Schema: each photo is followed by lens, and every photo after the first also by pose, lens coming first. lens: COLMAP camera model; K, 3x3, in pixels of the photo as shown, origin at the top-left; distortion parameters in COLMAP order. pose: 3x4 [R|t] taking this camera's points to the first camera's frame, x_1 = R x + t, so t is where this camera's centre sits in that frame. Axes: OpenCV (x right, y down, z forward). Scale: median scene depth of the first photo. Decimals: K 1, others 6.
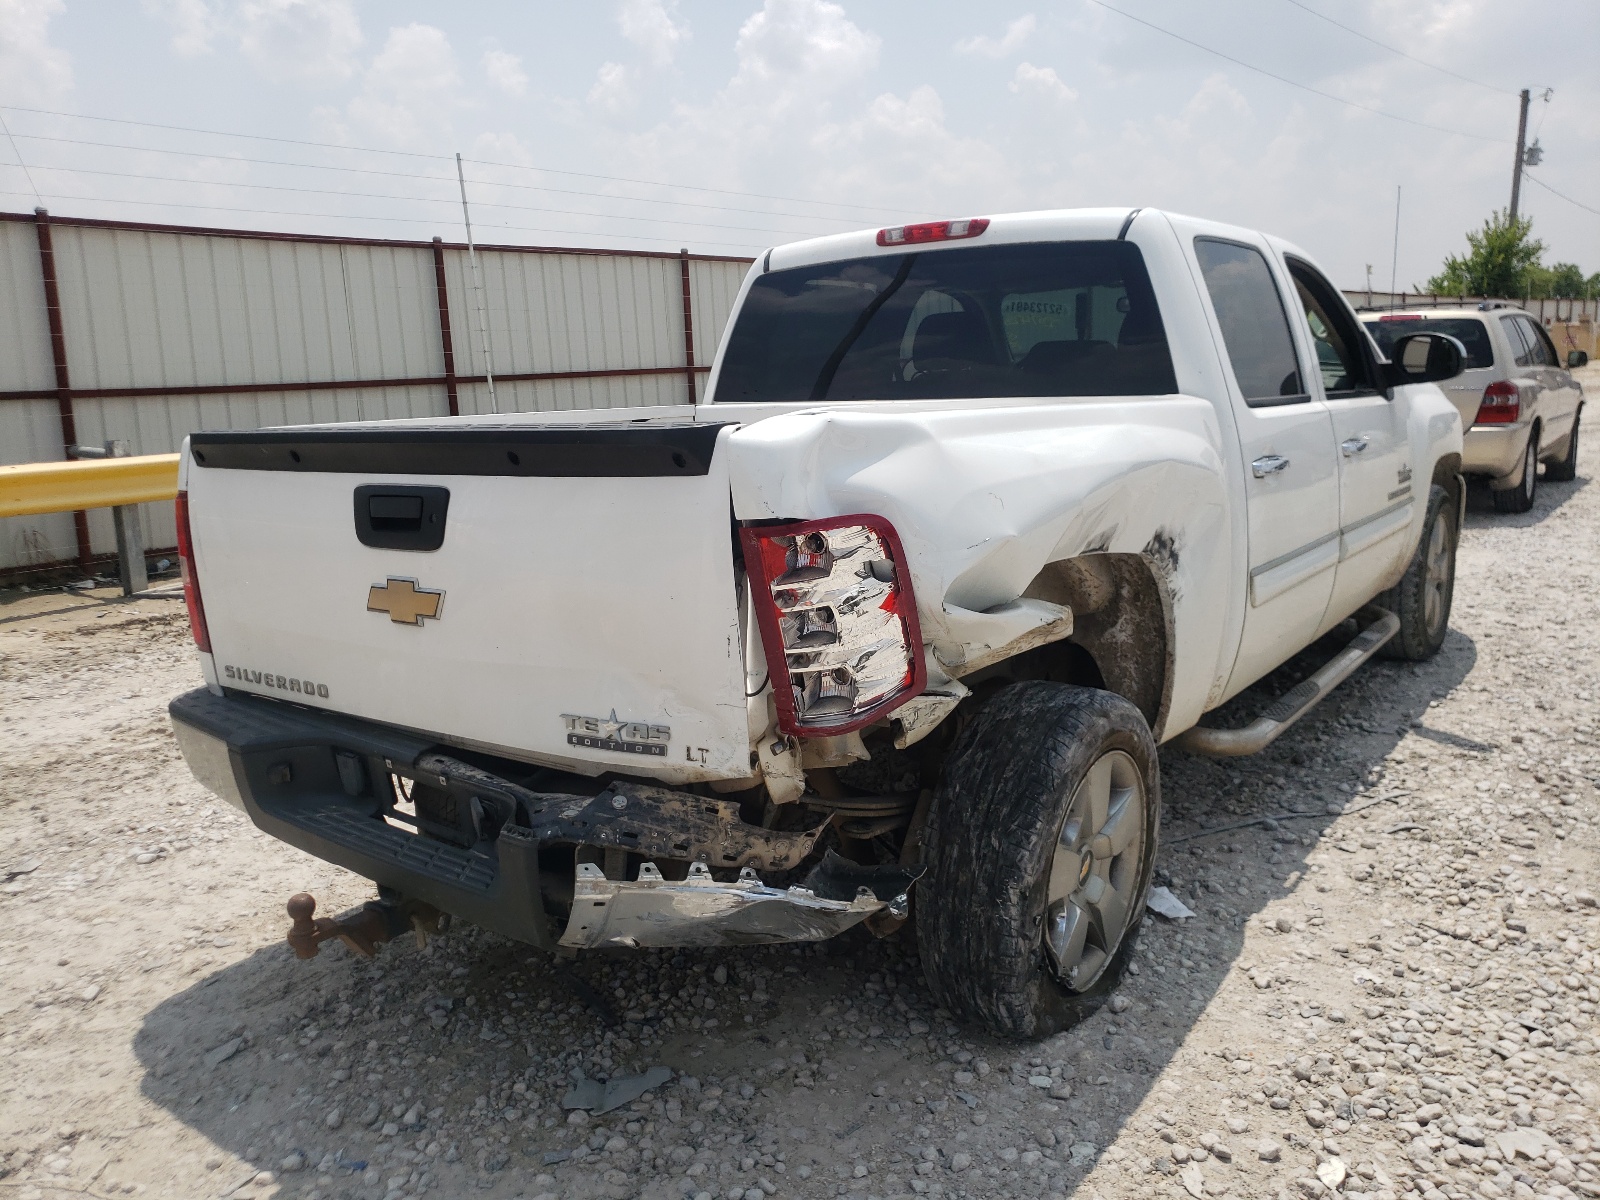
lens RADIAL K [[1184.3, 0, 799.4], [0, 1184.3, 589.3], [0, 0, 1]] dist [0.035531, 0.021099]
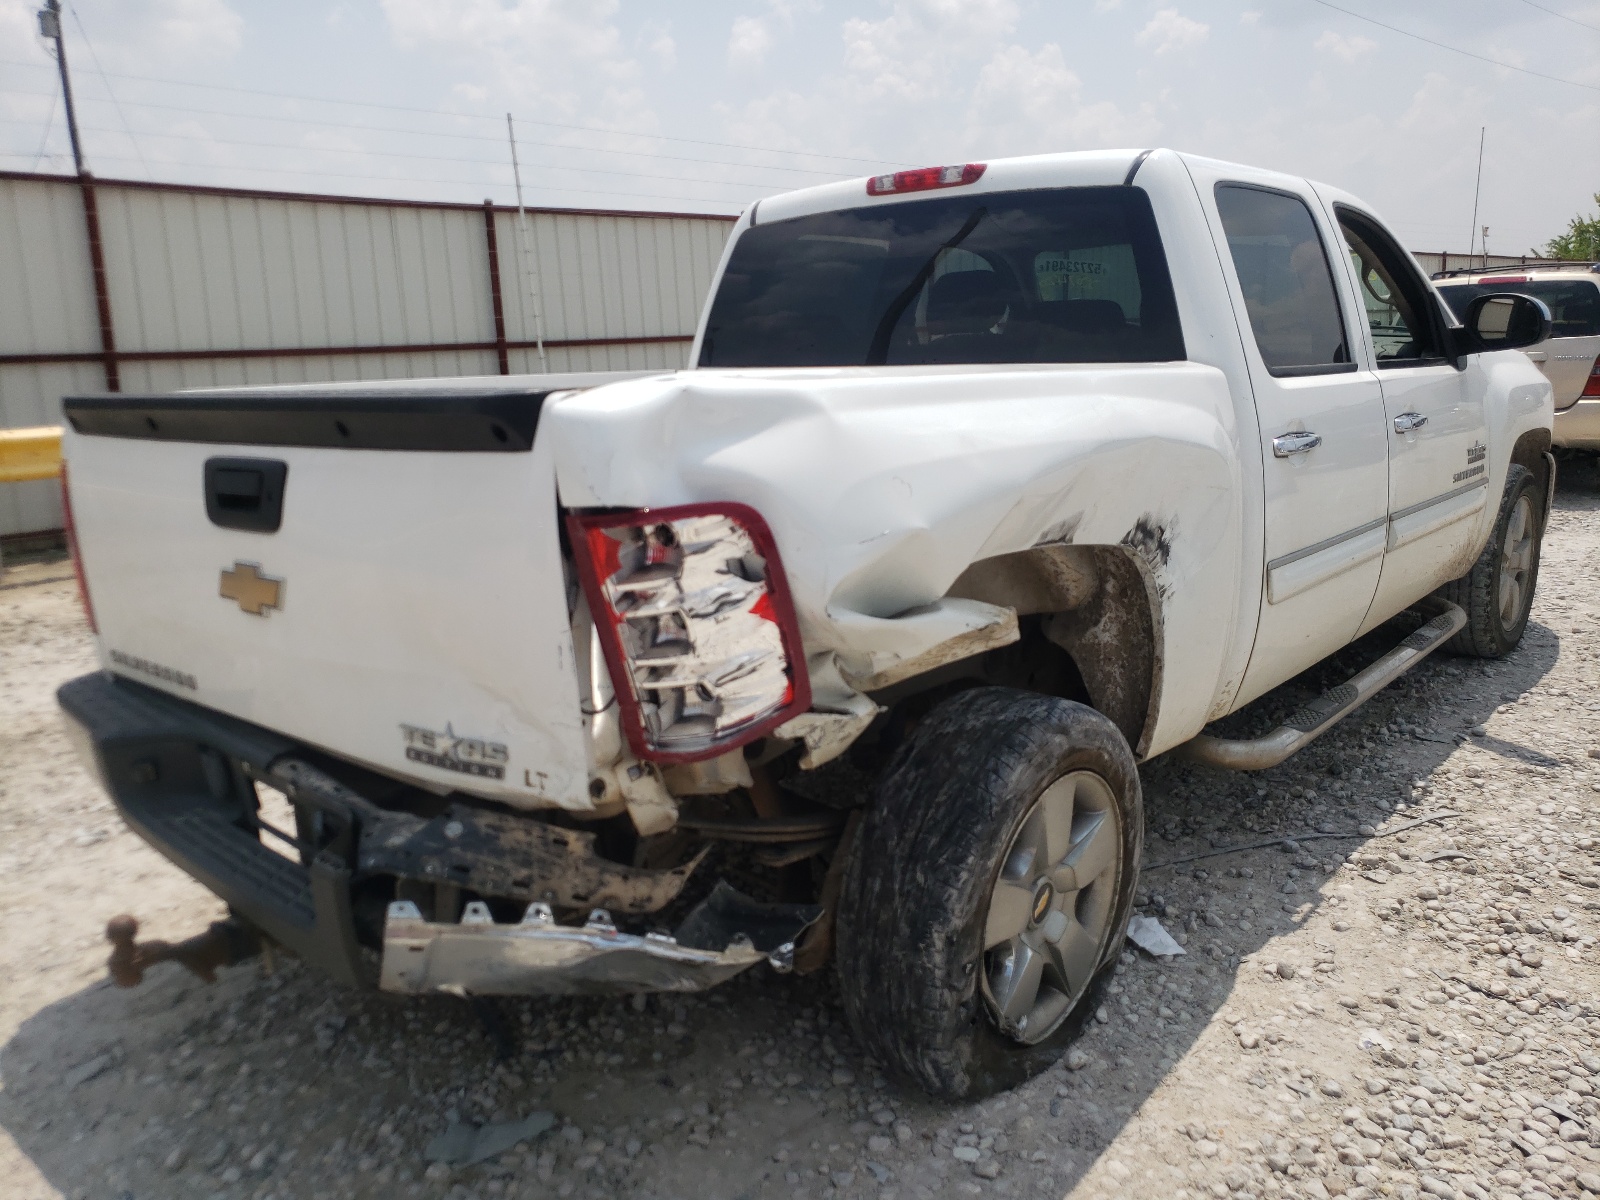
lens RADIAL K [[1184.3, 0, 787.6], [0, 1184.3, 587.5], [0, 0, 1]] dist [0.035531, 0.021099]
pose [[0.997020, 0.019249, -0.074697, 0.116265], [-0.017374, 0.999519, 0.025676, -0.017799], [0.075156, -0.024301, 0.996876, 0.119983]]
